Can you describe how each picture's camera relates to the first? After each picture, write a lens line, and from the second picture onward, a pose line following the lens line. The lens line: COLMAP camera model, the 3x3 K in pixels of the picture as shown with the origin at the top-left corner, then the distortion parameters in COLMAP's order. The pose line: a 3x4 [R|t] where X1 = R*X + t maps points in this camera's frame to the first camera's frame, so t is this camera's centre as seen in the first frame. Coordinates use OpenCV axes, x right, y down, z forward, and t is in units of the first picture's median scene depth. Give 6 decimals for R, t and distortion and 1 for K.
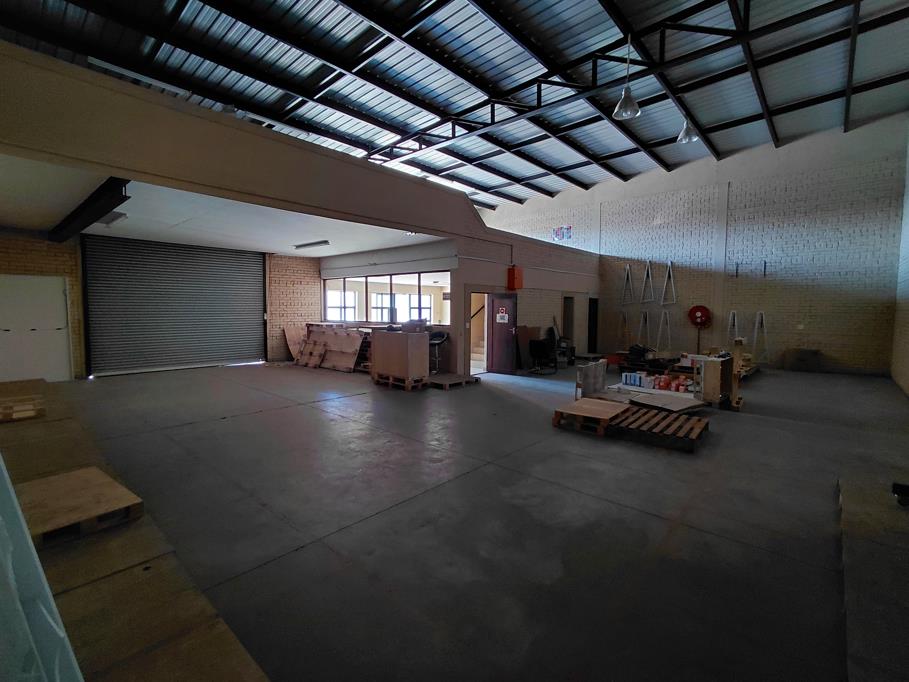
lens RADIAL K [[416.2, 0, 454.6], [0, 416.2, 340.0], [0, 0, 1]] dist [-0.005298, 0.003033]
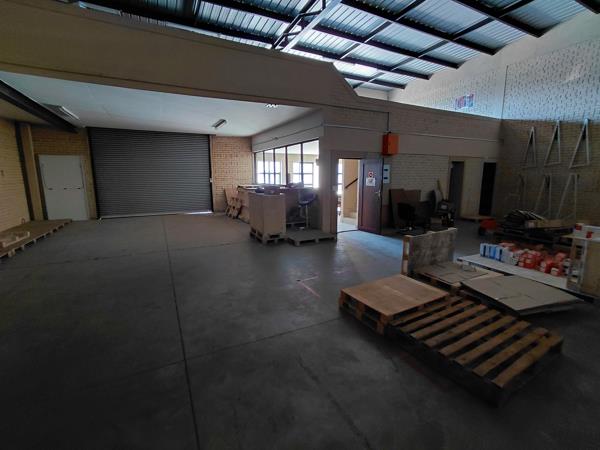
lens RADIAL K [[274.7, 0, 300.4], [0, 274.7, 223.5], [0, 0, 1]] dist [-0.005298, 0.003033]
pose [[0.935298, 0.054067, -0.349705, 0.183654], [-0.019468, 0.994624, 0.101709, -0.012512], [0.353324, -0.088320, 0.931323, 0.234892]]
